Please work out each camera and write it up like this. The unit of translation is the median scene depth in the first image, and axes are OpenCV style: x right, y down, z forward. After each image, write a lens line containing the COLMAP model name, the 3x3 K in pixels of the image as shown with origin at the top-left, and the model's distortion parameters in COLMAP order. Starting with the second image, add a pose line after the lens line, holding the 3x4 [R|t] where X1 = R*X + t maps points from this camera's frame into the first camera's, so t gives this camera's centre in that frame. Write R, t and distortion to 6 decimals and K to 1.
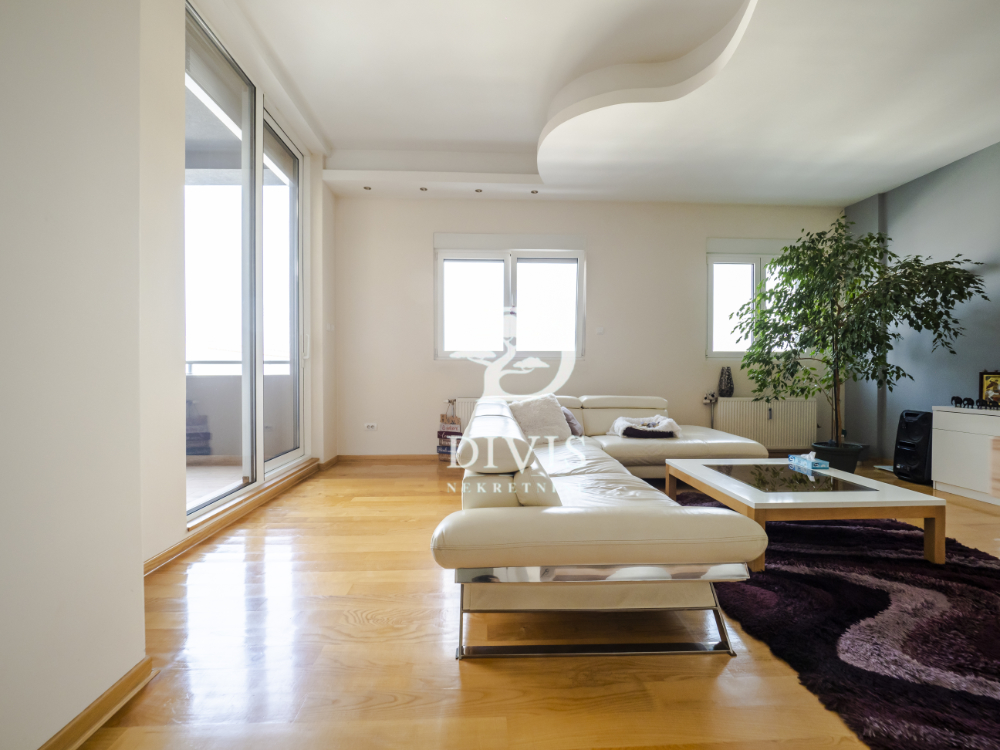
lens RADIAL K [[417.0, 0, 500.0], [0, 417.0, 375.0], [0, 0, 1]] dist [-0.009837, 0.000122]
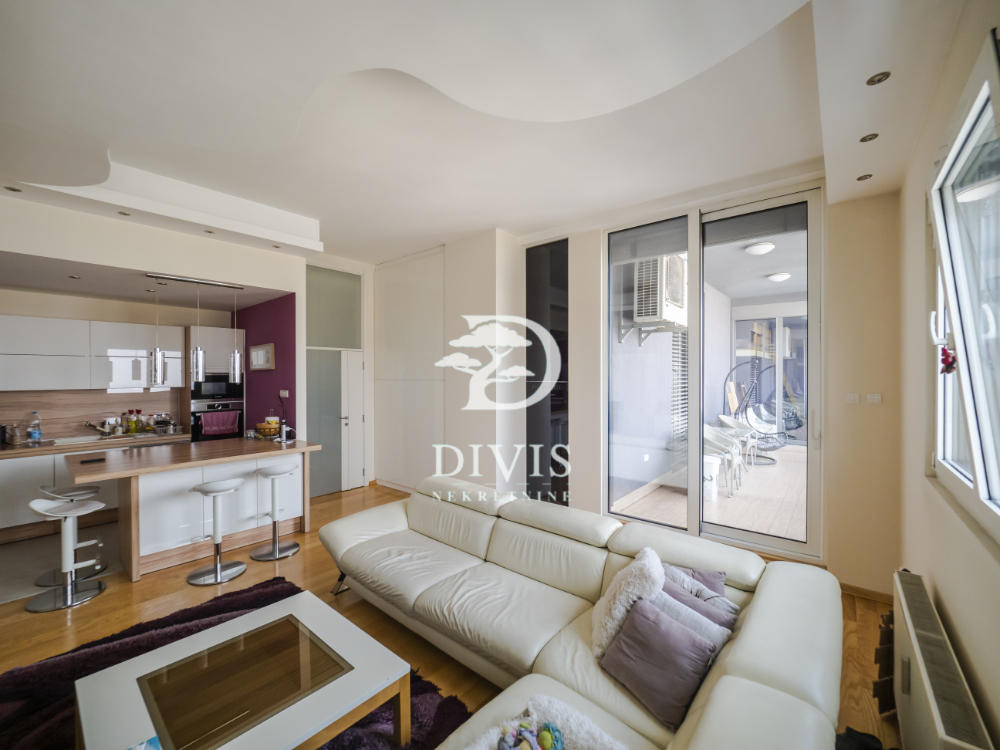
lens RADIAL K [[408.2, 0, 498.8], [0, 408.2, 378.6], [0, 0, 1]] dist [-0.016284, 0.000121]
pose [[-0.674006, 0.003008, -0.738720, 0.501775], [-0.005525, 0.999943, 0.009113, -0.147272], [0.738705, 0.010224, -0.673951, 1.001375]]
